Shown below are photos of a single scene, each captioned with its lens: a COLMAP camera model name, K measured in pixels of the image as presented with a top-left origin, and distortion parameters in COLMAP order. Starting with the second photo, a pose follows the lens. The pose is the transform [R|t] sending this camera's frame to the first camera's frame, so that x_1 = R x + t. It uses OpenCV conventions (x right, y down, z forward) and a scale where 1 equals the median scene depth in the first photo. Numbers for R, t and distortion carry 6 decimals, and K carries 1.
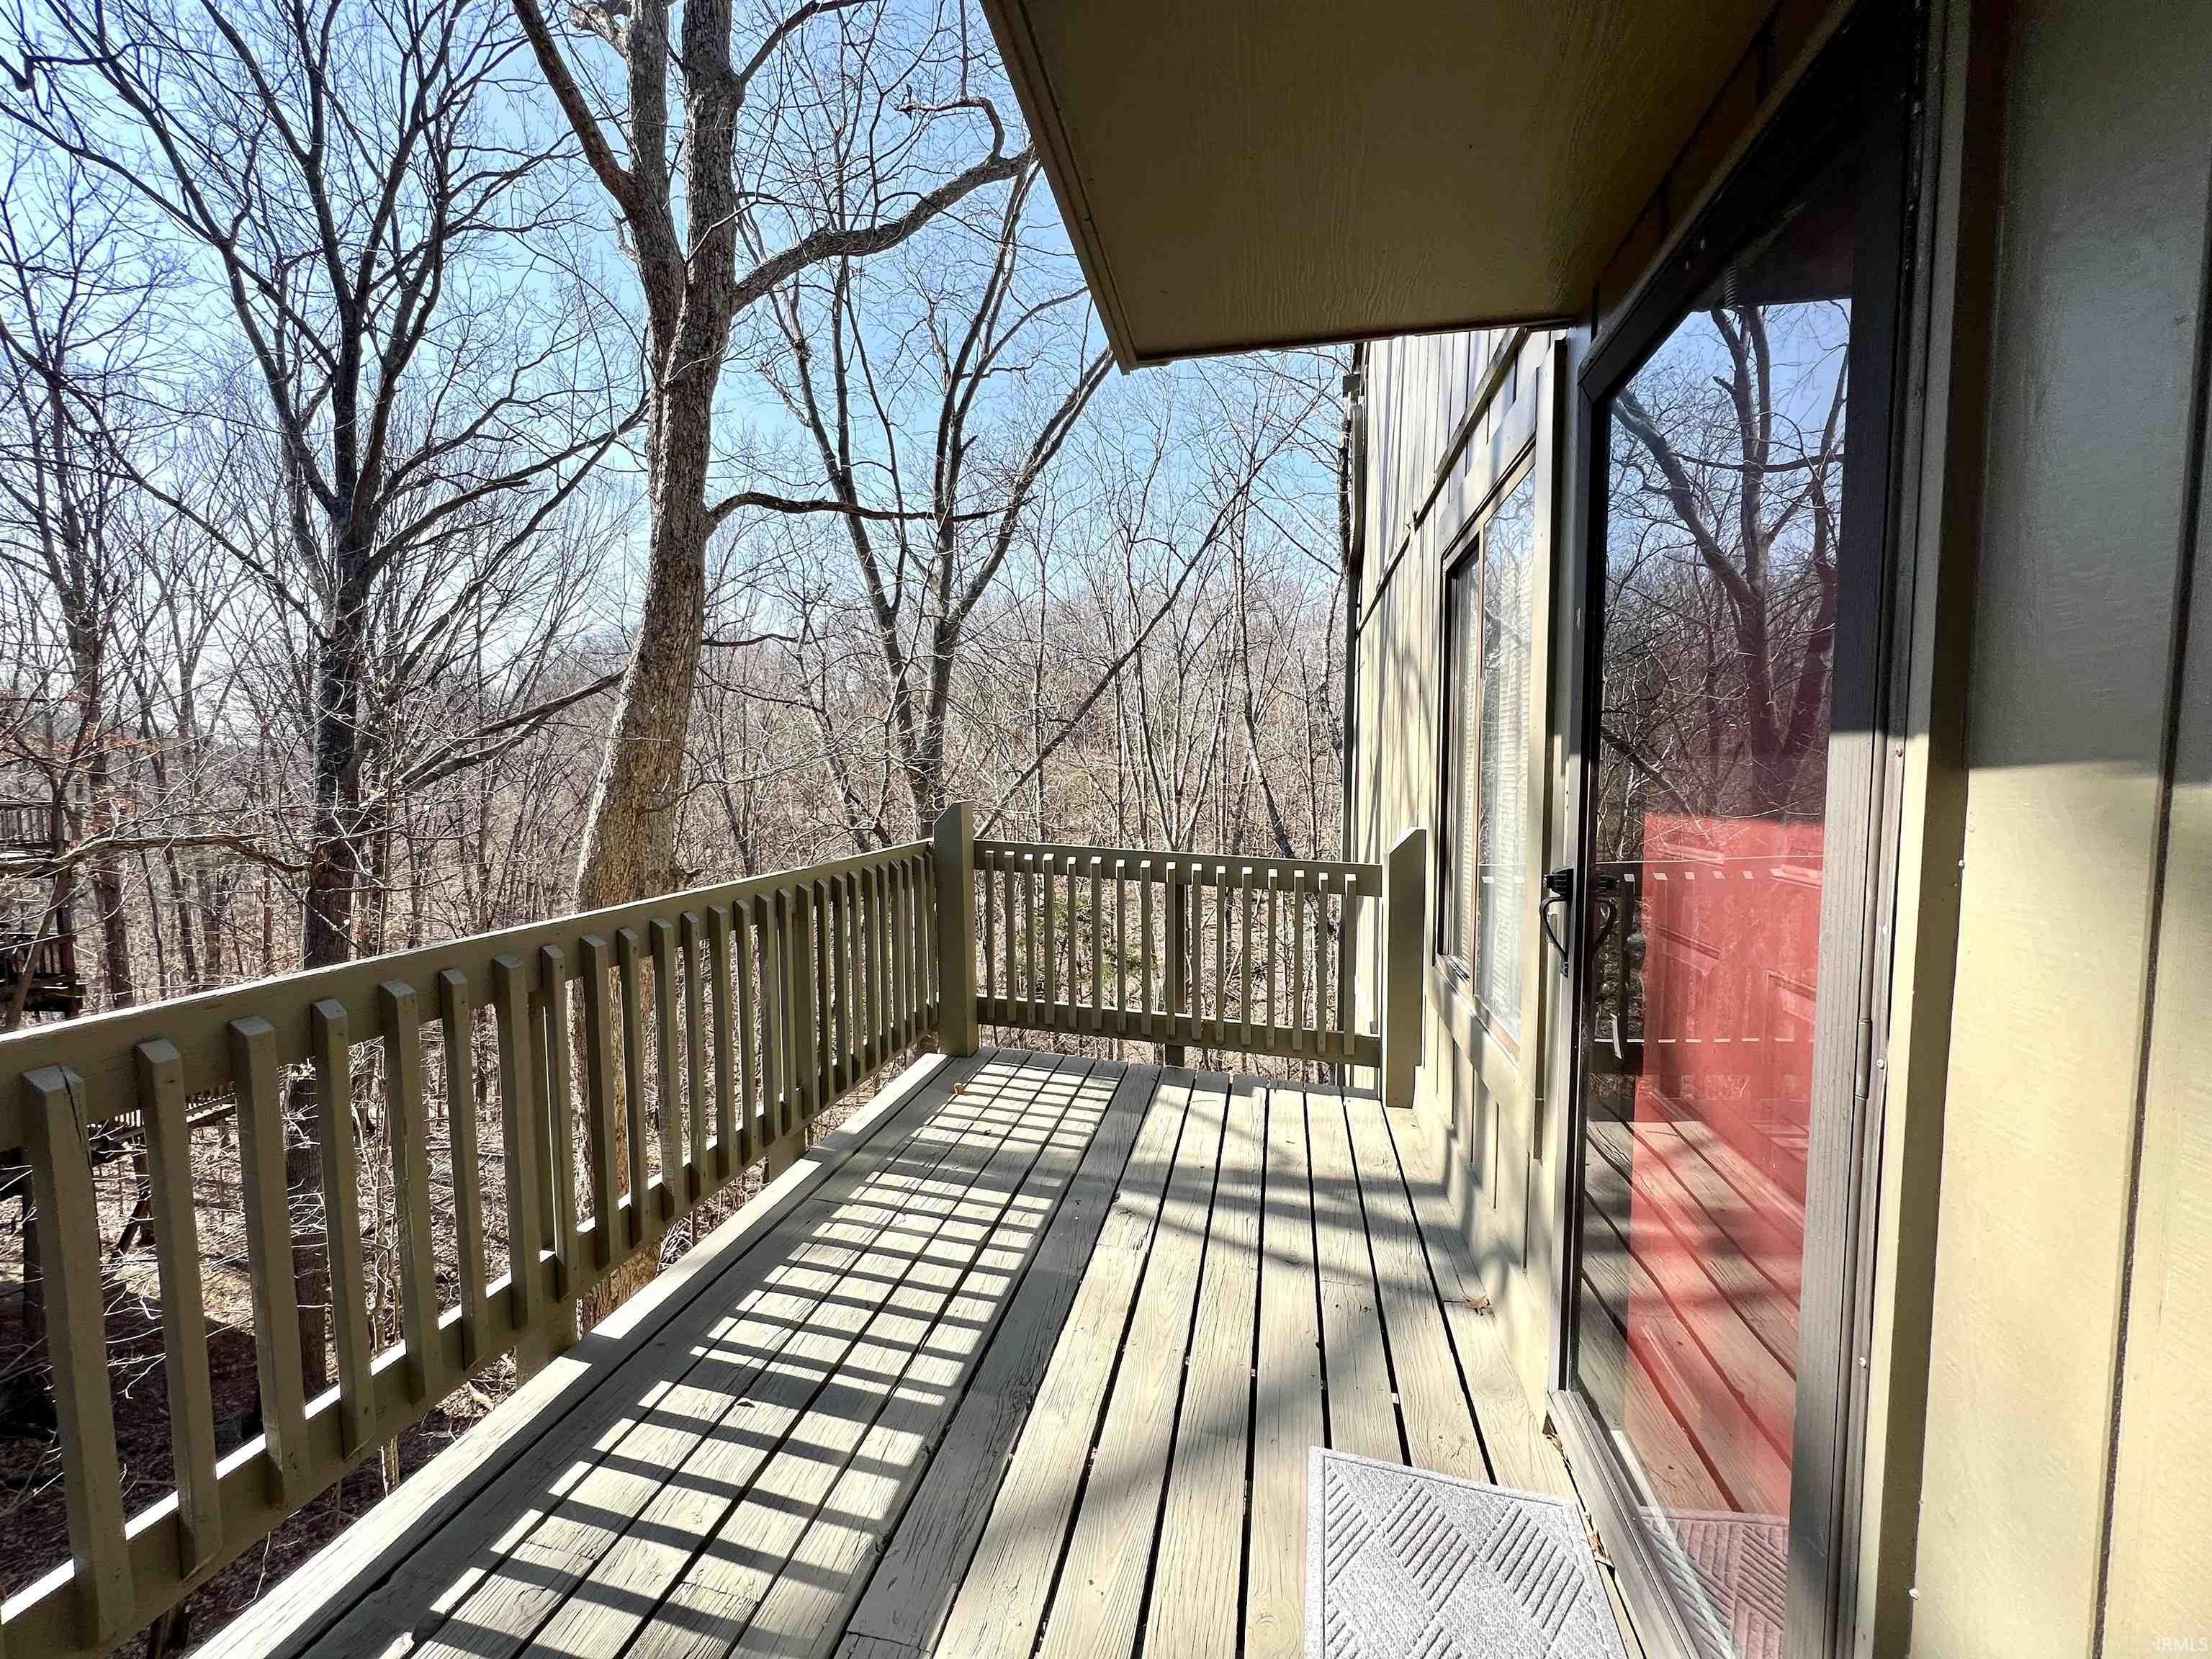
lens RADIAL K [[885.0, 0, 1106.0], [0, 885.0, 829.5], [0, 0, 1]] dist [-0.000787, -0.000045]
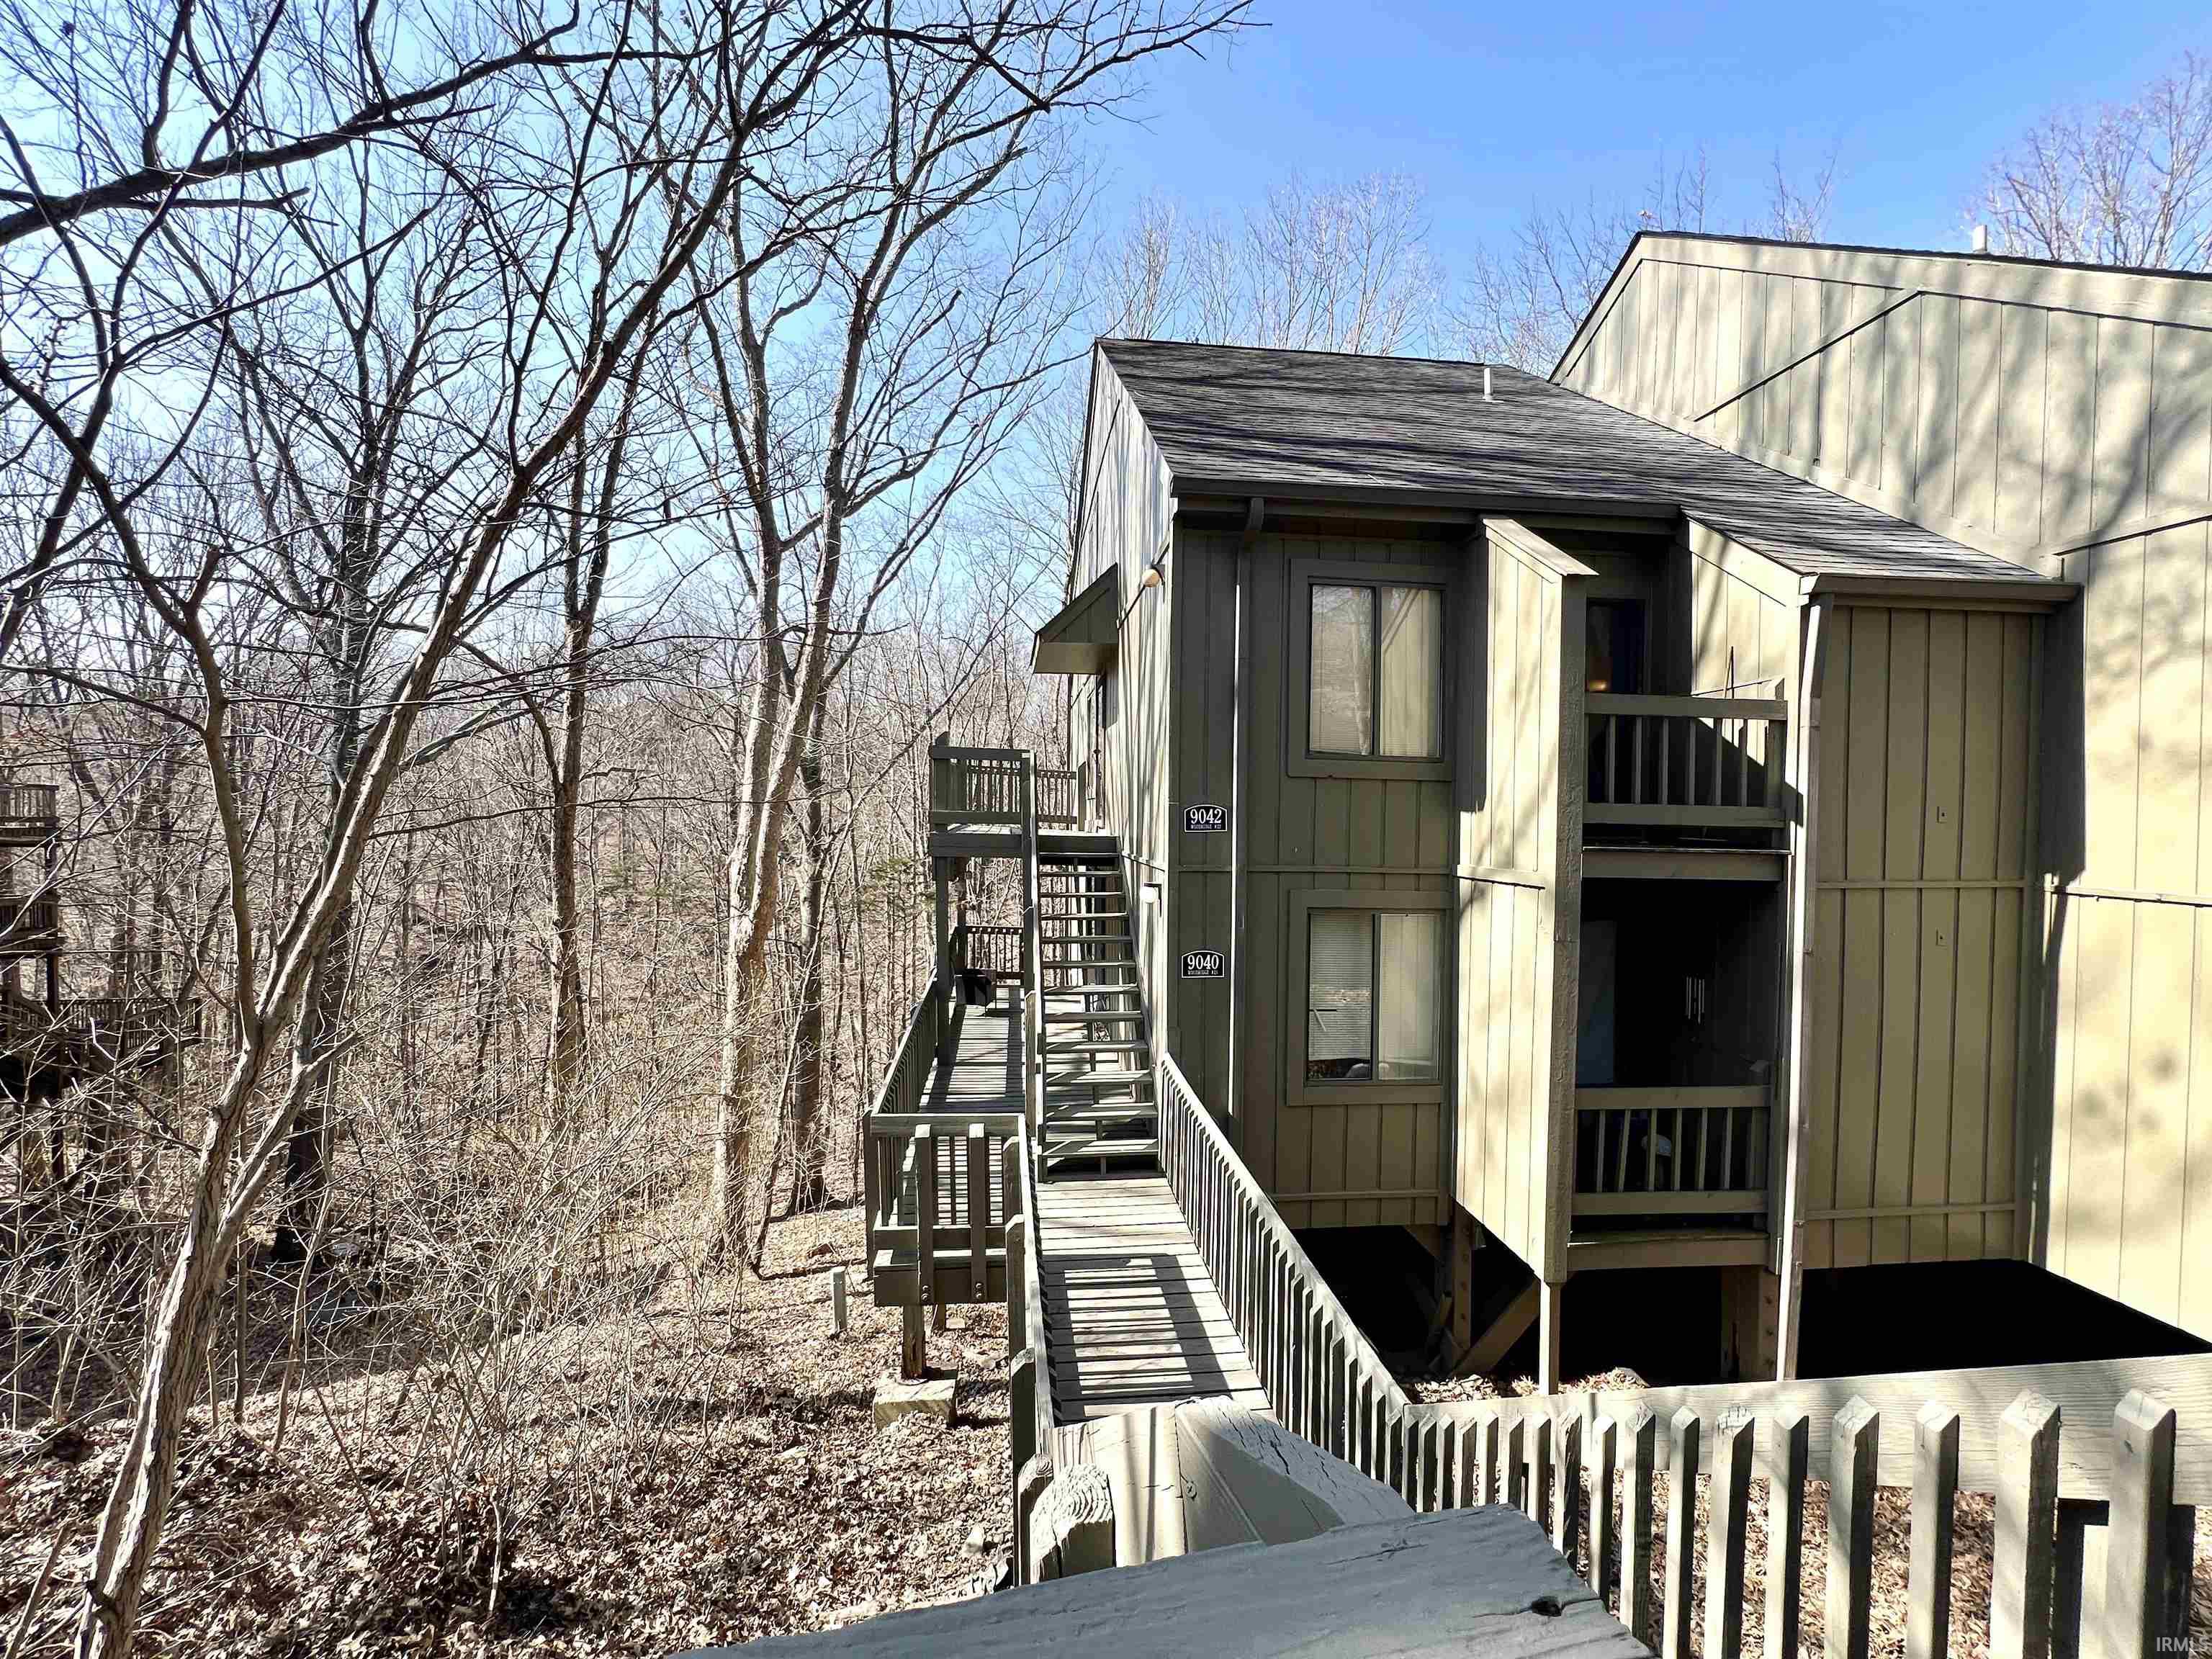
lens RADIAL K [[885.0, 0, 1106.0], [0, 885.0, 829.5], [0, 0, 1]] dist [-0.000787, -0.000045]
pose [[0.950143, 0.005194, 0.311772, -0.317173], [0.005341, 0.999443, -0.032928, 0.156601], [-0.311770, 0.032951, 0.949586, -1.099946]]
